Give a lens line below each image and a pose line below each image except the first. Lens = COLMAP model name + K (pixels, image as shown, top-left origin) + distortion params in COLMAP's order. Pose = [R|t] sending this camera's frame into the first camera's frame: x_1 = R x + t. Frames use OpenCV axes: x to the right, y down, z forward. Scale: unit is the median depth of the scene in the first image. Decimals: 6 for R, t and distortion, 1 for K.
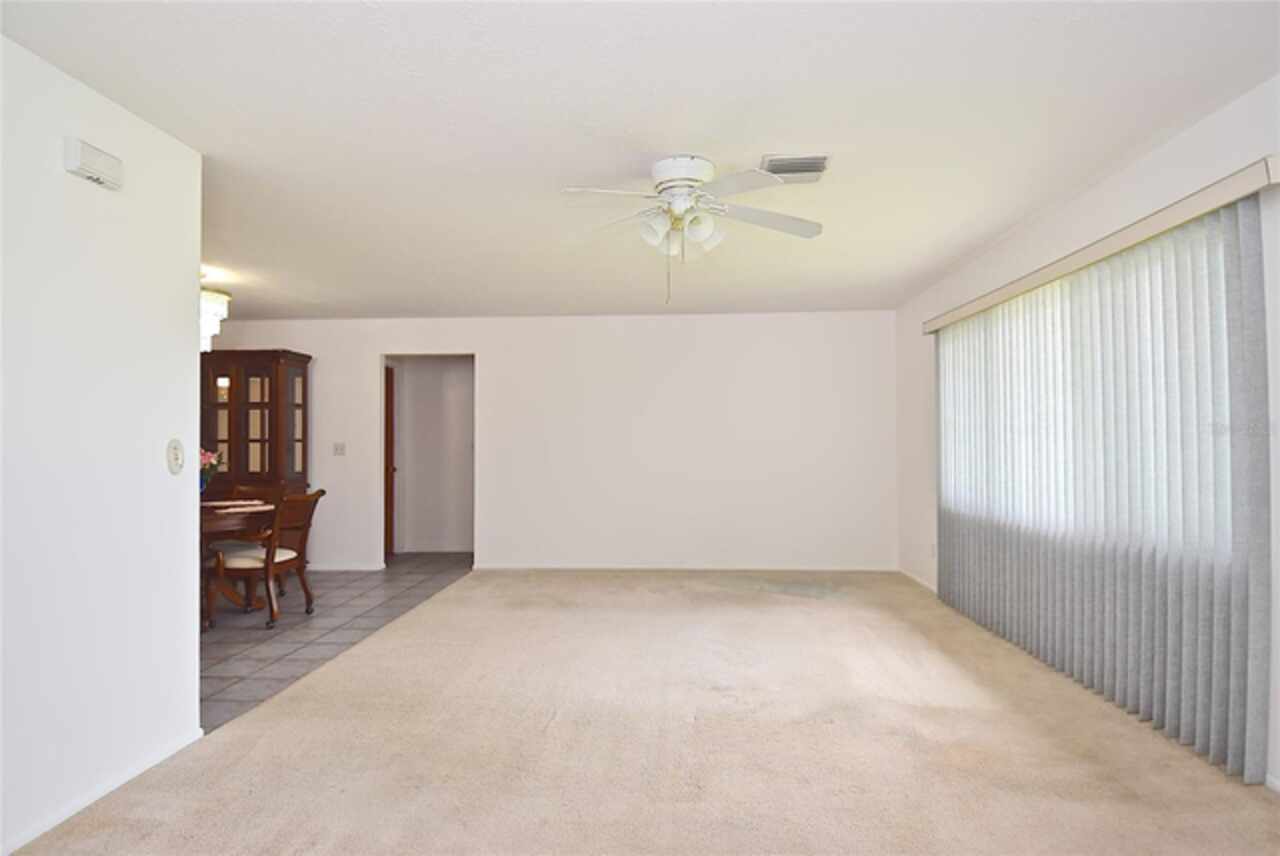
lens RADIAL K [[693.0, 0, 647.8], [0, 693.0, 435.6], [0, 0, 1]] dist [0.022479, -0.010977]
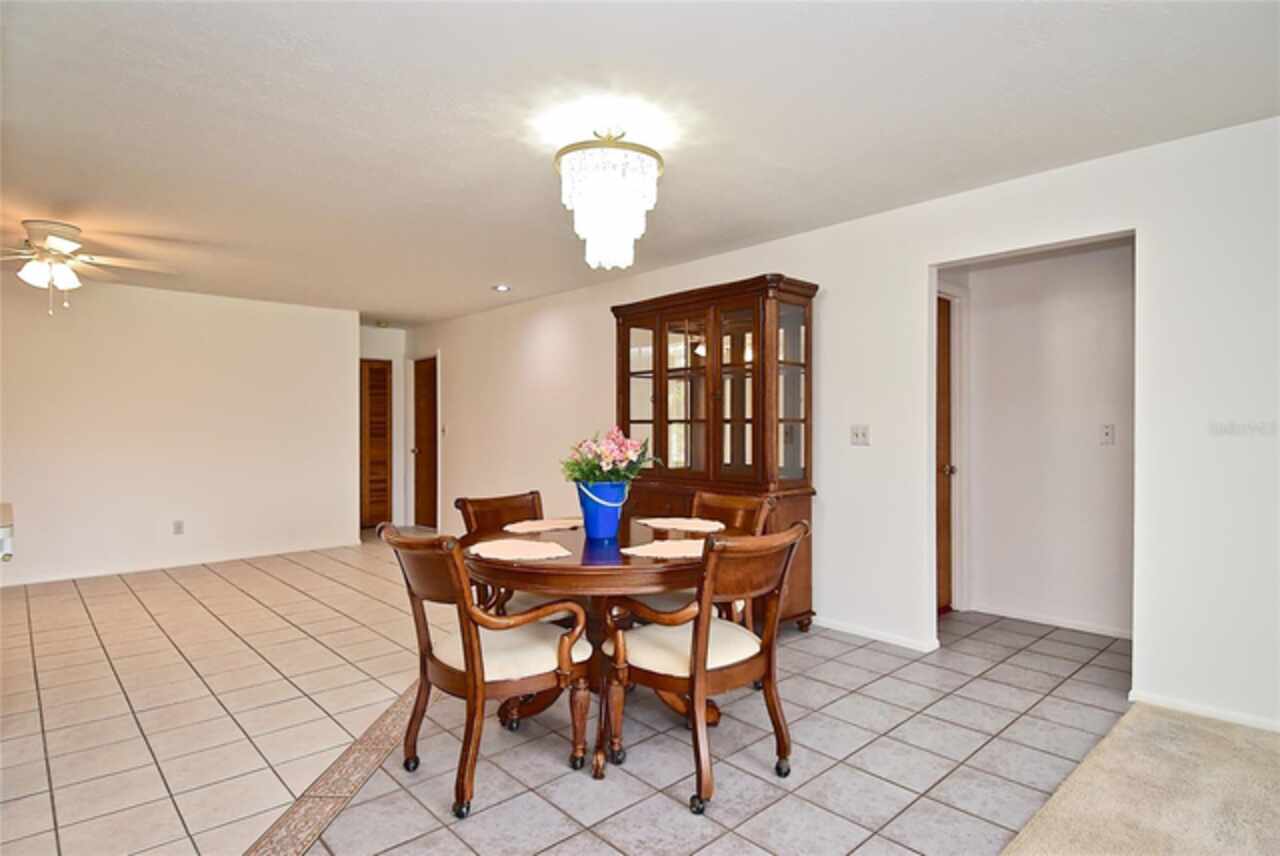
lens RADIAL K [[693.0, 0, 650.9], [0, 693.0, 433.4], [0, 0, 1]] dist [0.022479, -0.010977]
pose [[0.733459, 0.006243, -0.679705, -0.169396], [0.005998, 0.999859, 0.015657, 0.007687], [0.679707, -0.015561, 0.733319, 0.440755]]
